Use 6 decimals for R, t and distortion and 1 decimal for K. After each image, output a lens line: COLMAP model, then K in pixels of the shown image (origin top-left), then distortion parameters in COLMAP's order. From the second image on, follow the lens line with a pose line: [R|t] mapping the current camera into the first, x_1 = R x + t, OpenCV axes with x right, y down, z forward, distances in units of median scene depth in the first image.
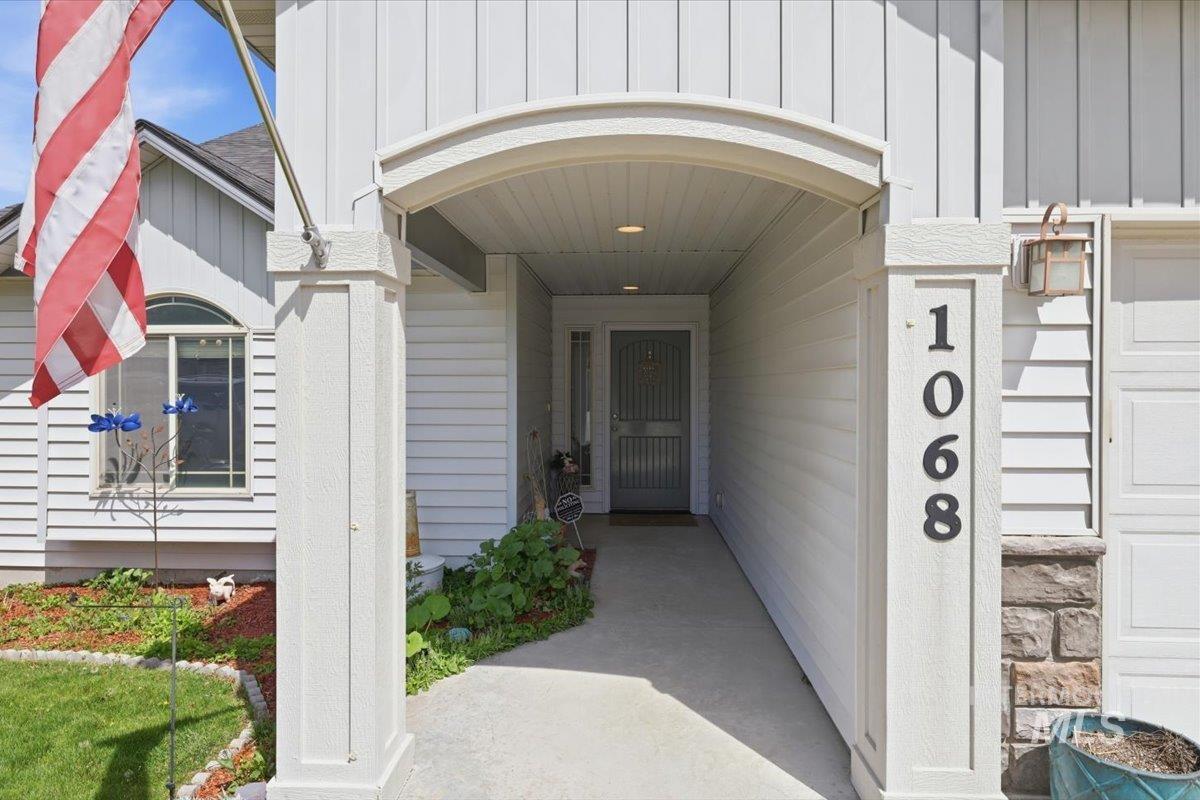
lens RADIAL K [[774.0, 0, 600.0], [0, 774.0, 400.0], [0, 0, 1]] dist [-0.001856, -0.000217]
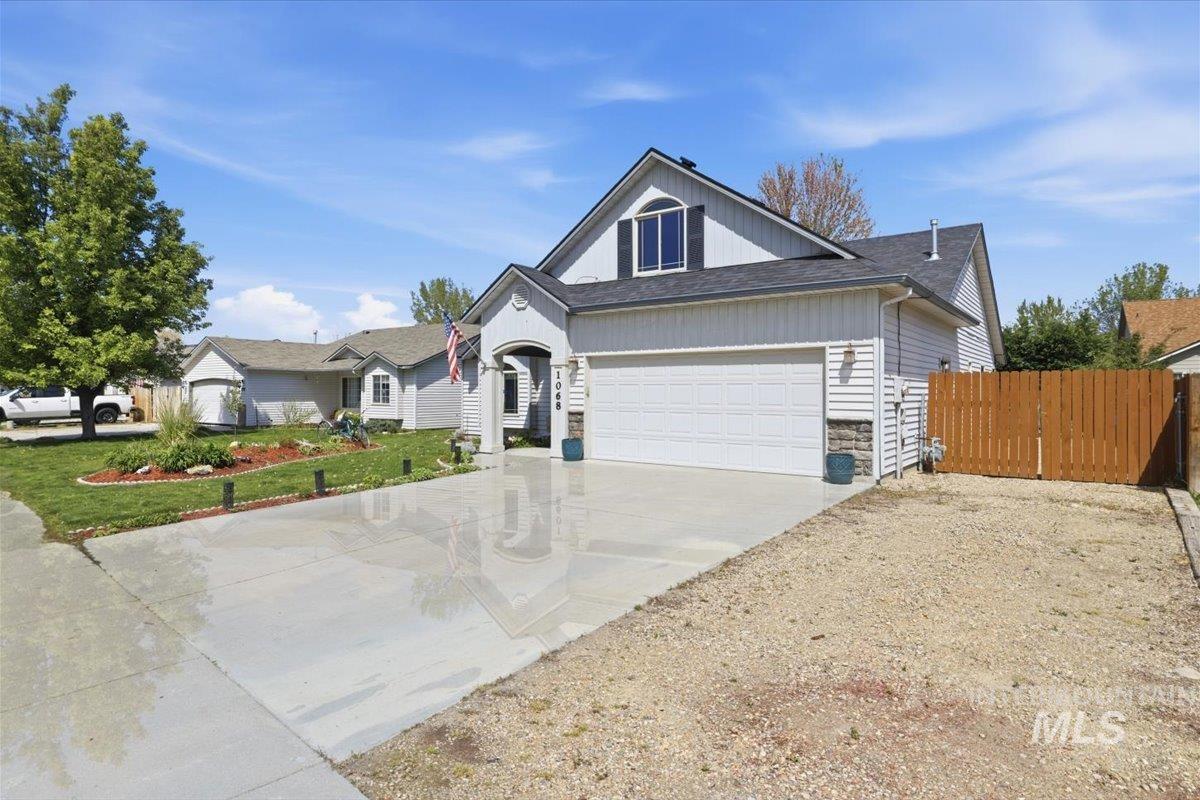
lens RADIAL K [[608.4, 0, 600.0], [0, 608.4, 400.0], [0, 0, 1]] dist [-0.001371, 0.000064]
pose [[0.843462, 0.006098, -0.537155, 3.156675], [-0.009094, 0.999954, -0.002927, 0.111493], [0.537113, 0.007353, 0.843478, -2.756071]]
